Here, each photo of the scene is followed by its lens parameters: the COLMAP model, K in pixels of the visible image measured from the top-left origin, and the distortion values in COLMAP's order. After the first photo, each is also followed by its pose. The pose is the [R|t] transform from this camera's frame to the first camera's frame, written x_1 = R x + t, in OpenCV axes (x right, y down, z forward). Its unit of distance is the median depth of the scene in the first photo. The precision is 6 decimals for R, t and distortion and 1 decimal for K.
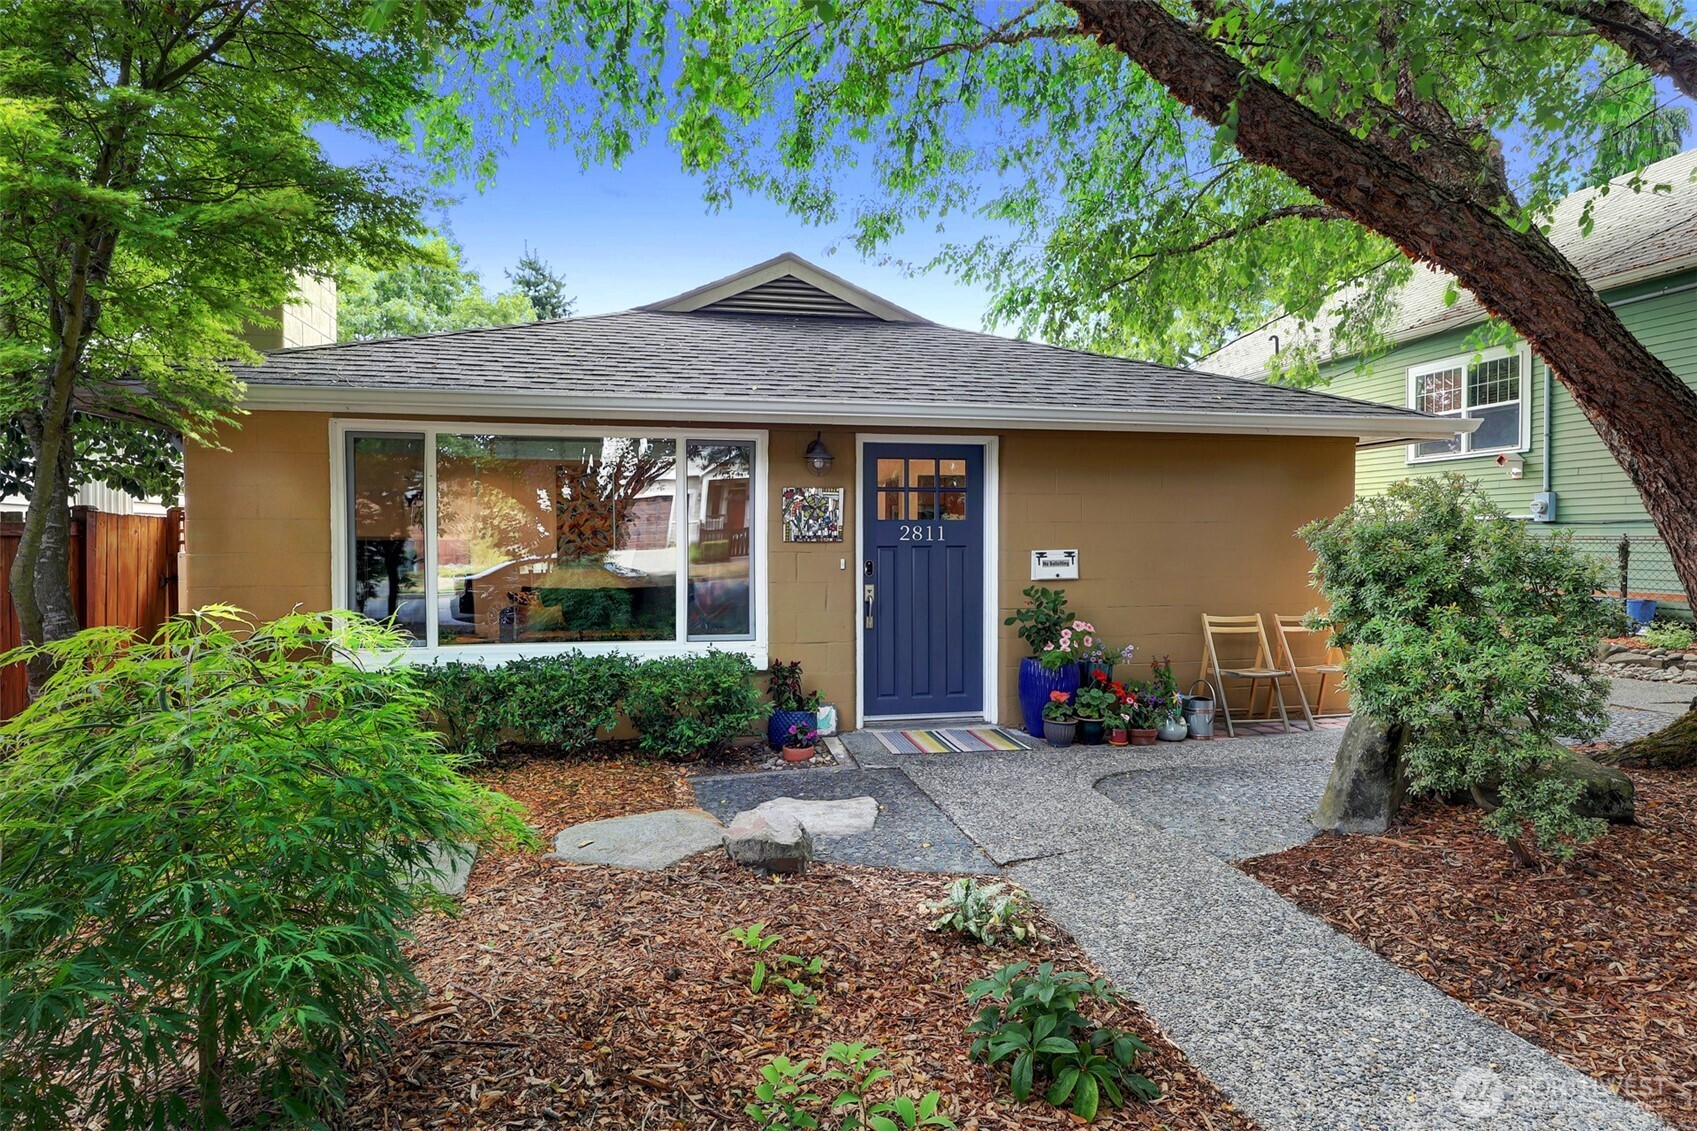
lens RADIAL K [[882.6, 0, 866.5], [0, 882.6, 559.9], [0, 0, 1]] dist [0.002693, -0.000864]
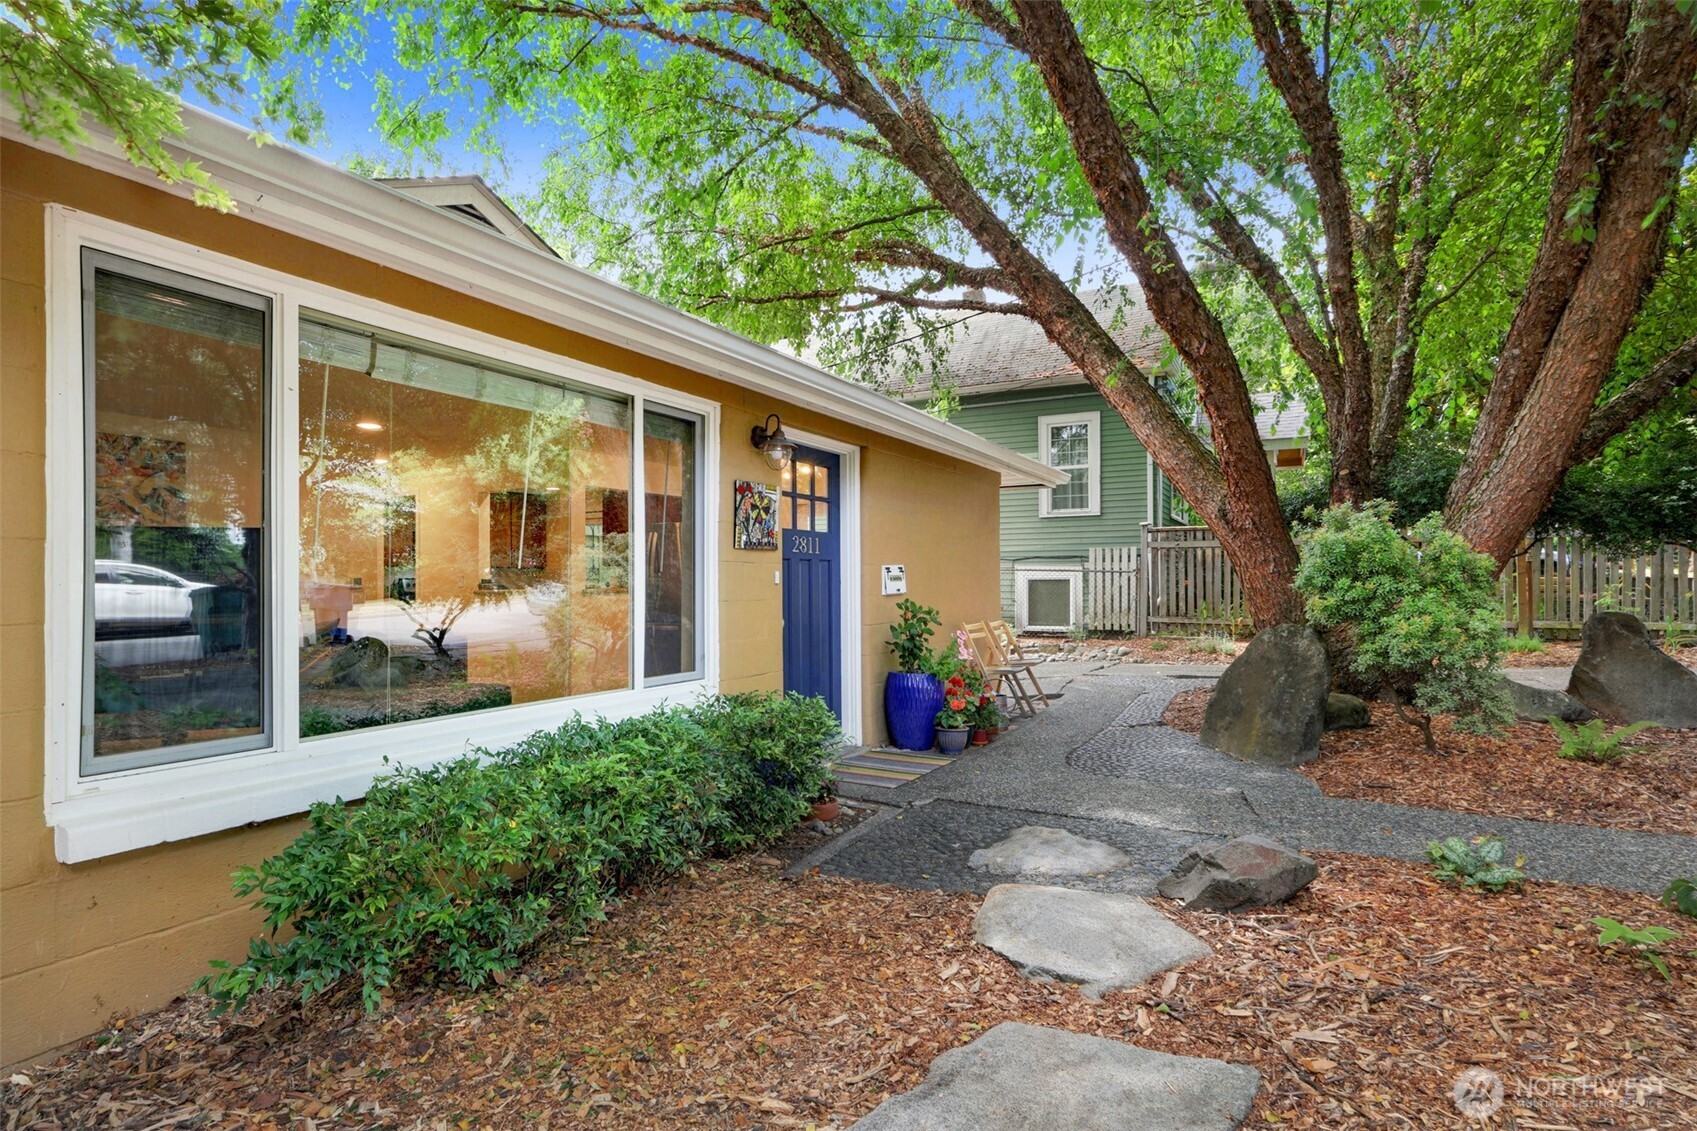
lens RADIAL K [[838.0, 0, 849.0], [0, 838.0, 573.7], [0, 0, 1]] dist [-0.029377, -0.000088]
pose [[0.655949, 0.003808, 0.754796, -0.588427], [0.014475, 0.999740, -0.017623, 0.016252], [-0.754667, 0.022485, 0.655723, 0.438366]]
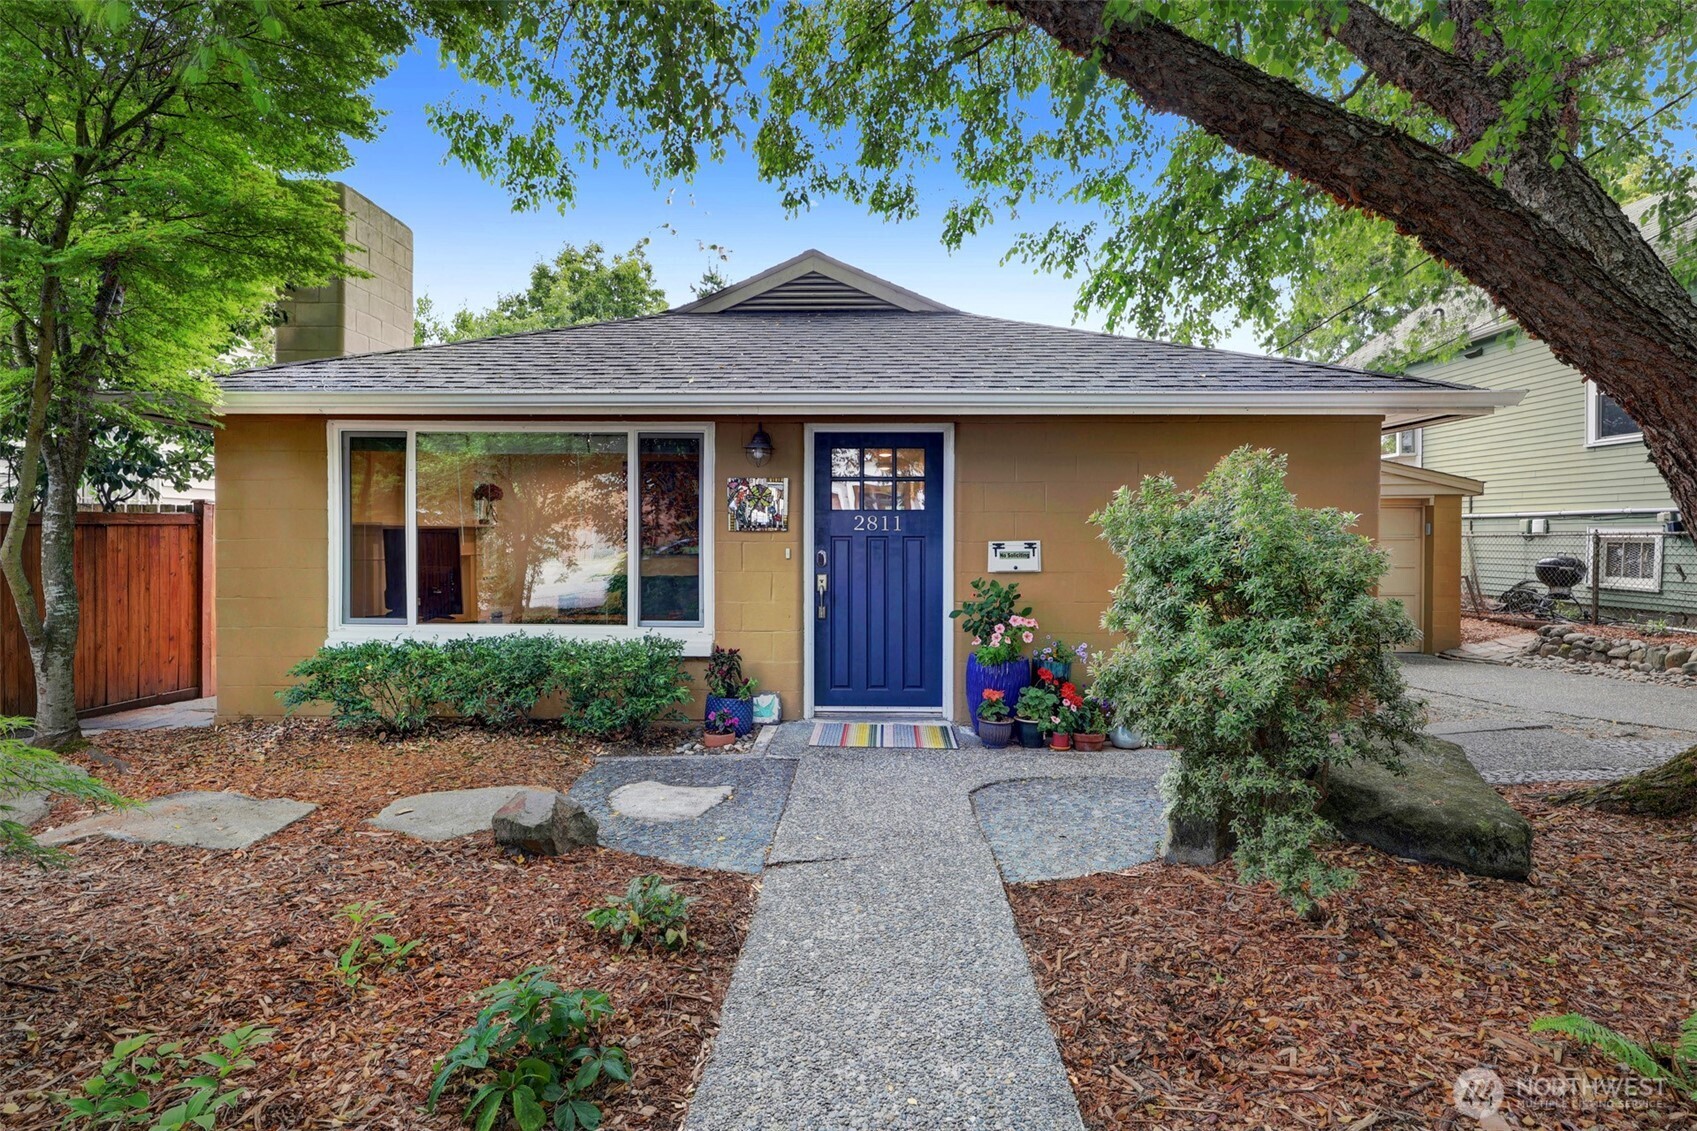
lens RADIAL K [[860.1, 0, 850.2], [0, 860.1, 545.1], [0, 0, 1]] dist [0.000026, -0.000025]
pose [[0.977440, 0.006885, -0.211101, 0.254374], [-0.008785, 0.999929, -0.008066, 0.002413], [0.211030, 0.009738, 0.977431, 0.058923]]
